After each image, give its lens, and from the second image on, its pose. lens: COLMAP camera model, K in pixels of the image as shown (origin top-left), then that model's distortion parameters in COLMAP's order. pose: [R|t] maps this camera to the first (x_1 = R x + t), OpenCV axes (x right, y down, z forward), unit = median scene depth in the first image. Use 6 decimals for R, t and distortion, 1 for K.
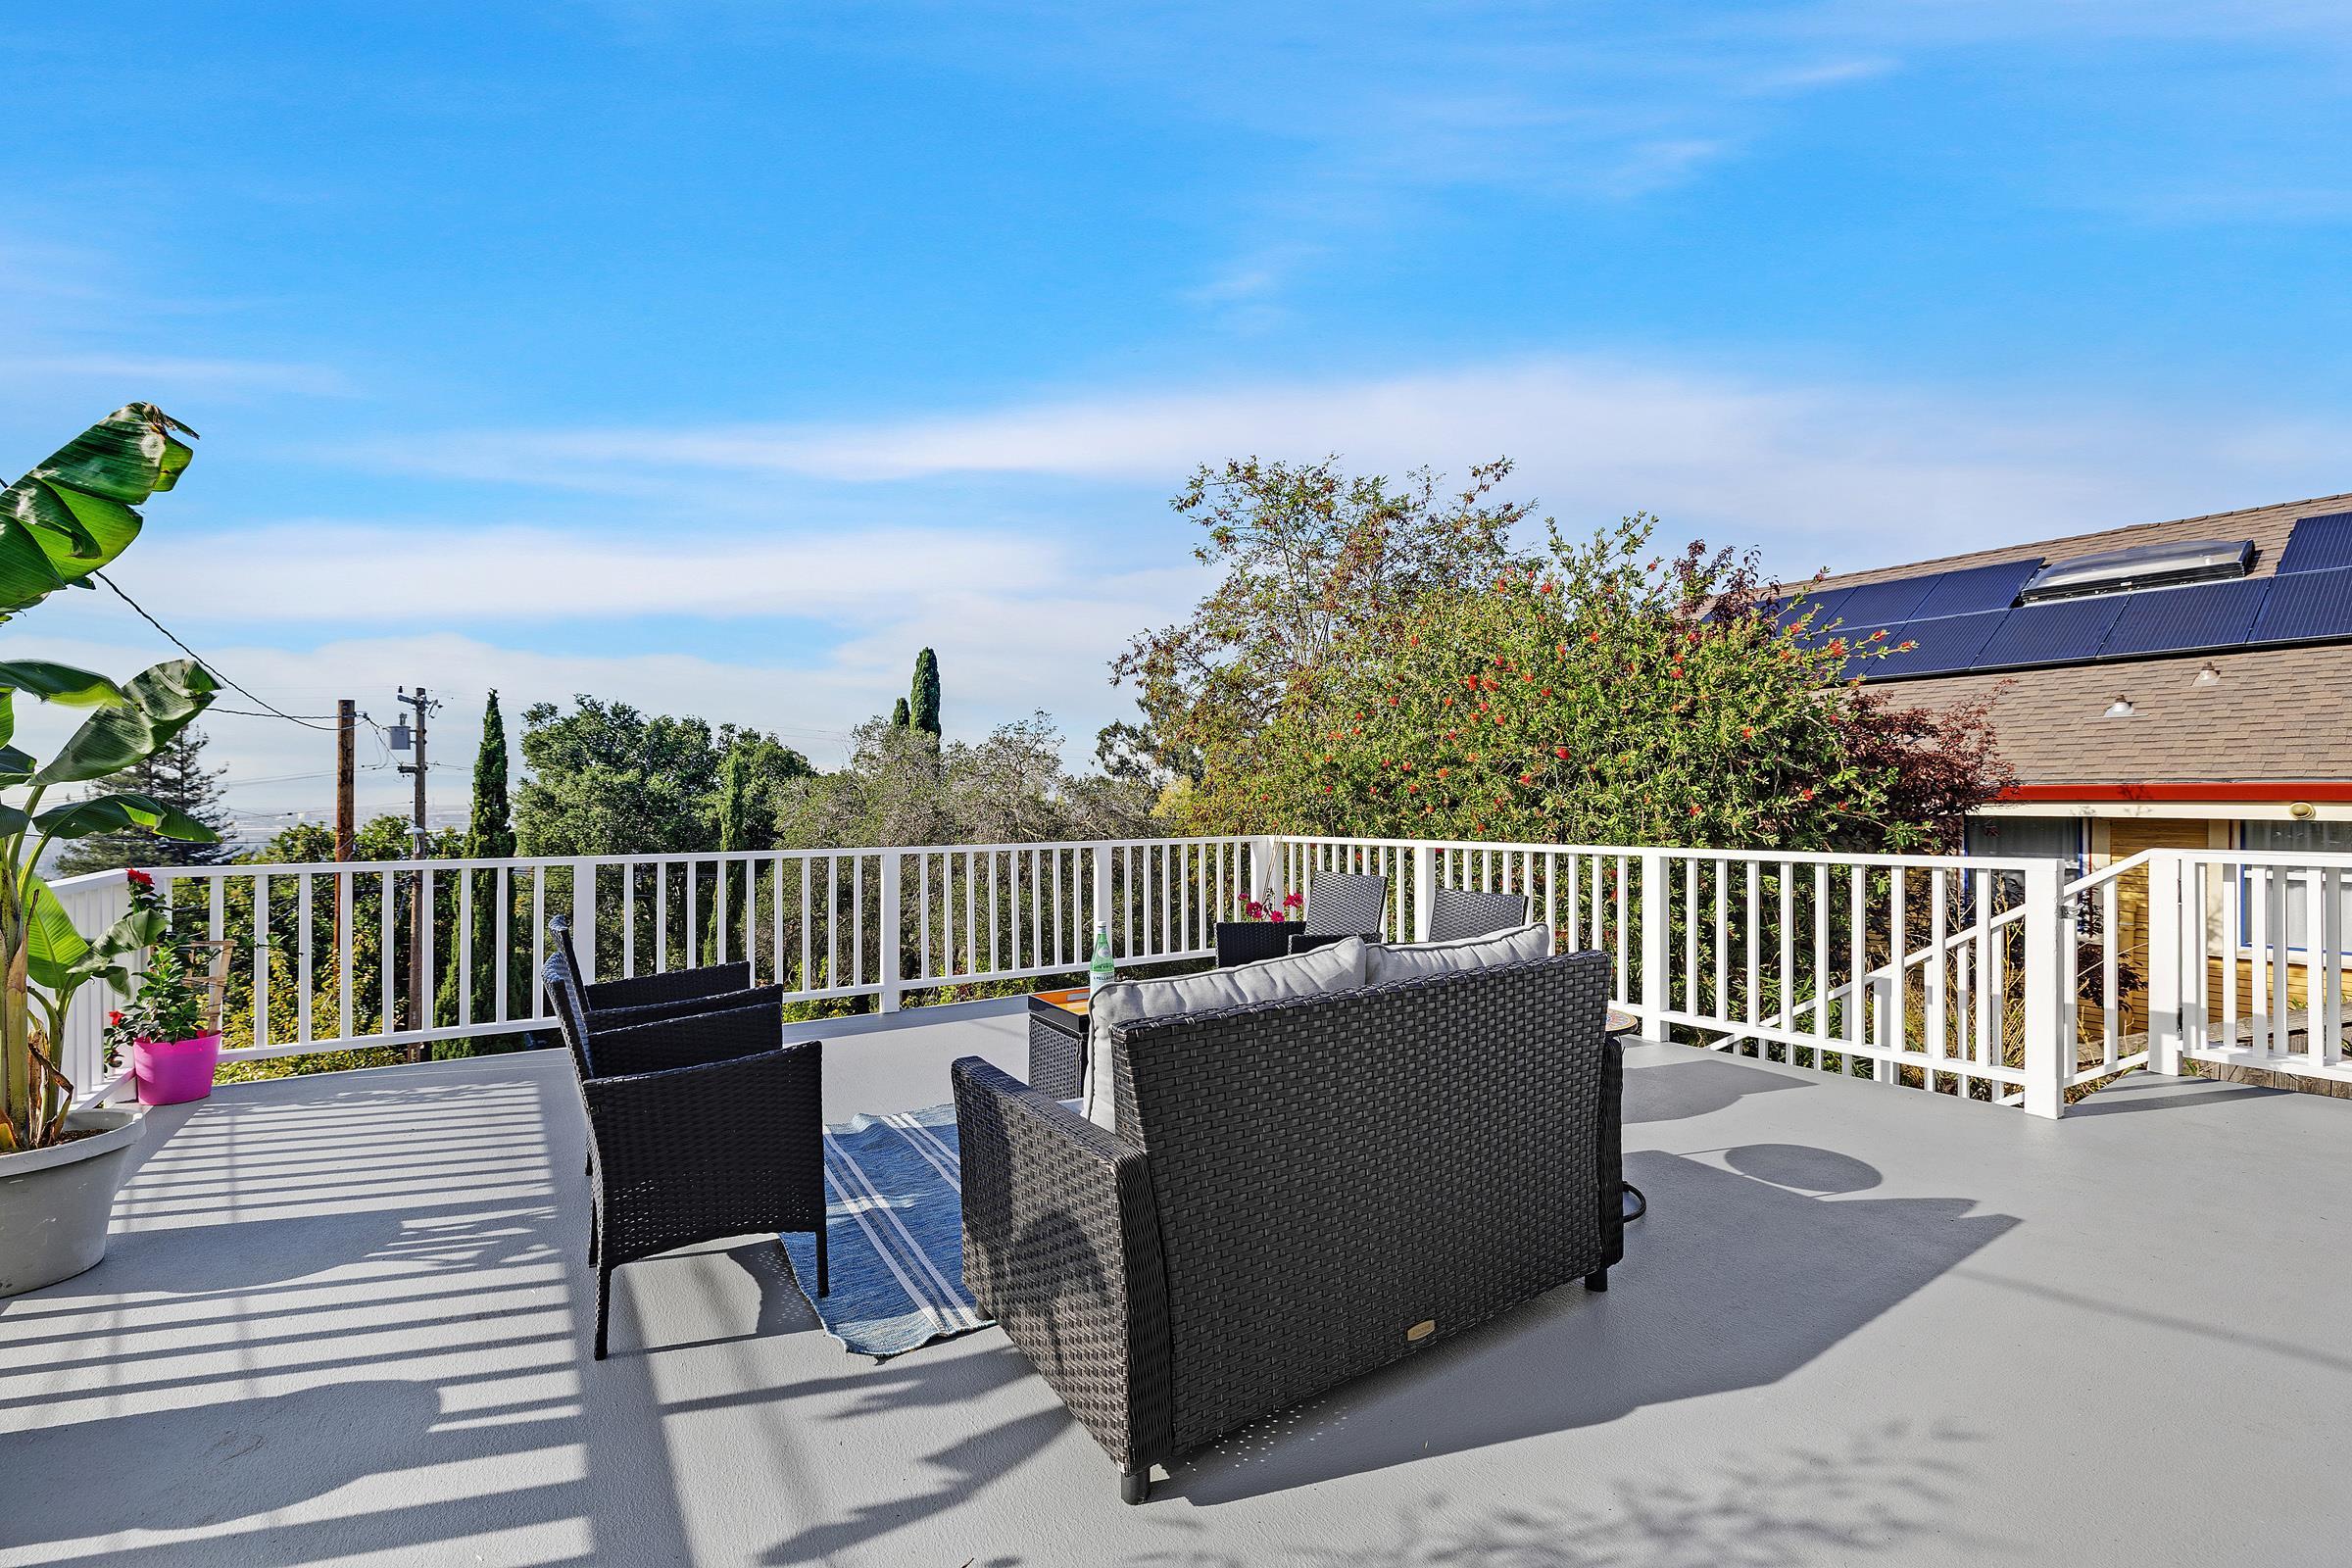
lens RADIAL K [[970.5, 0, 1174.2], [0, 970.5, 774.5], [0, 0, 1]] dist [0.000031, 0.000317]
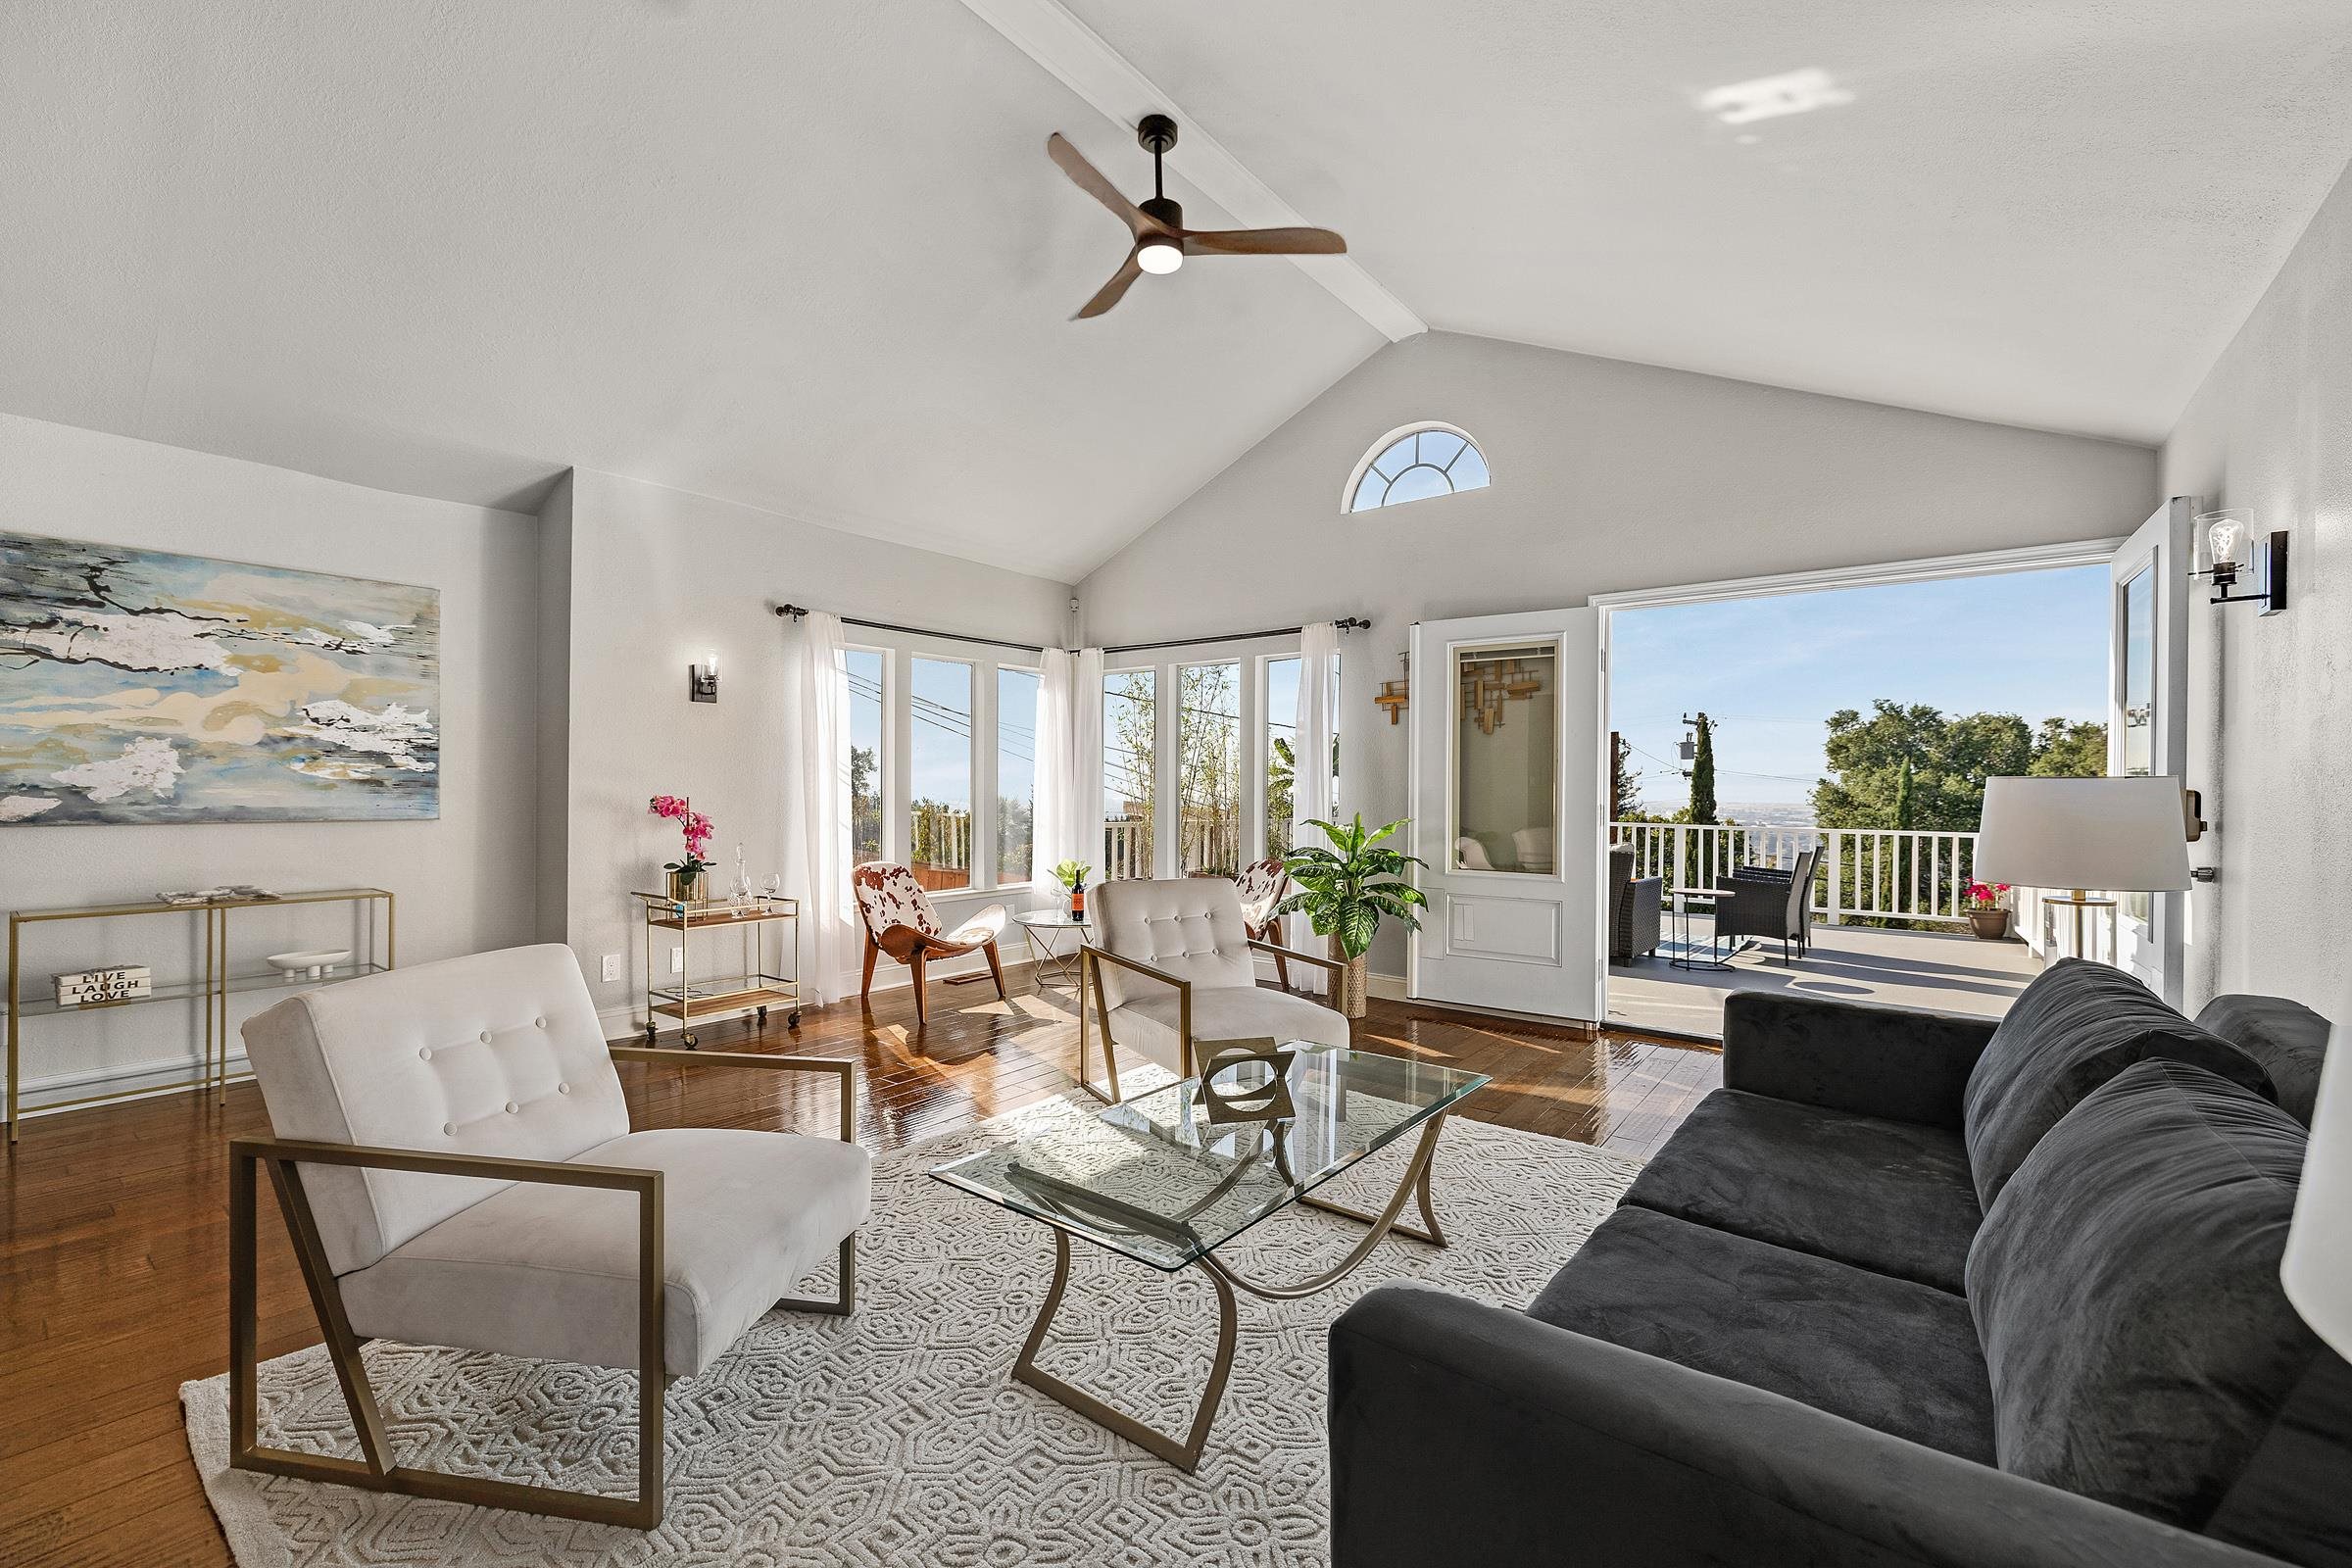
lens RADIAL K [[970.5, 0, 1174.2], [0, 970.5, 774.5], [0, 0, 1]] dist [0.000031, 0.000317]
pose [[0.324386, -0.004153, -0.945916, 0.249480], [0.004504, 0.999986, -0.002846, -0.003835], [0.945914, -0.003337, 0.324400, -0.116577]]
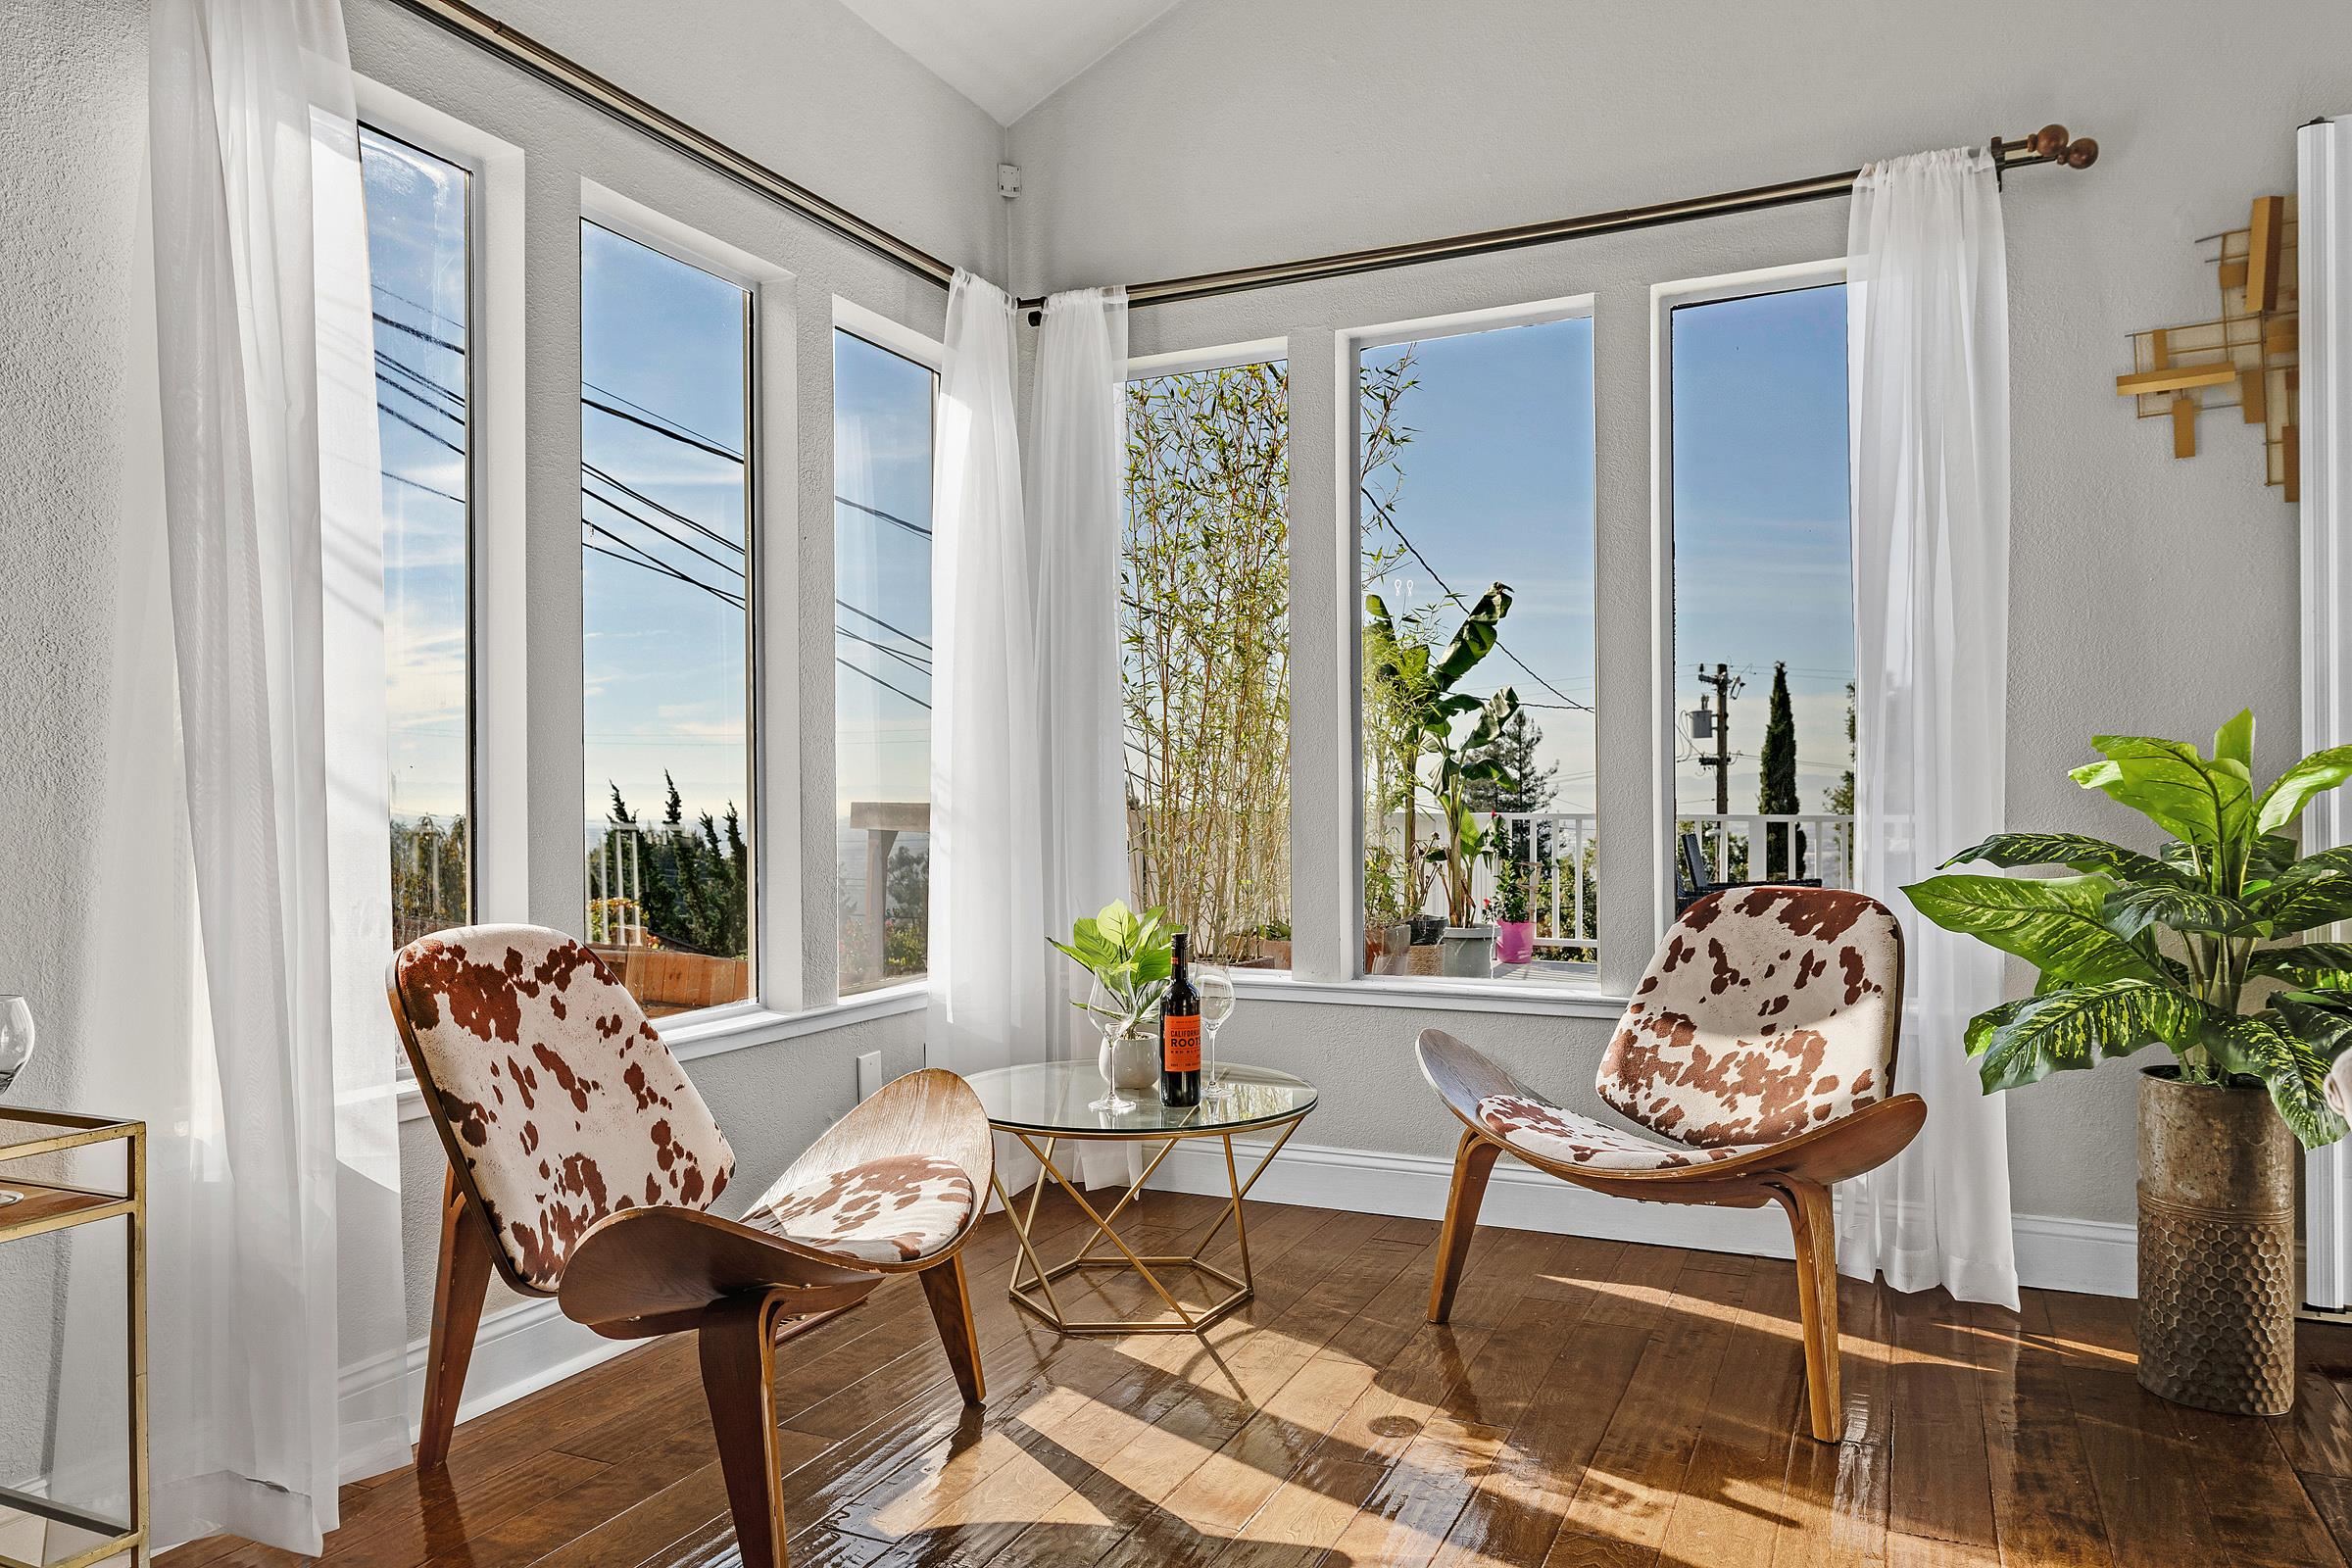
lens RADIAL K [[1543.8, 0, 1125.1], [0, 1543.8, 791.9], [0, 0, 1]] dist [-0.001967, -0.001252]
pose [[0.500091, 0.000195, -0.865973, 0.125534], [0.011803, 0.999906, 0.007041, 0.006250], [0.865892, -0.013742, 0.500042, -0.121039]]
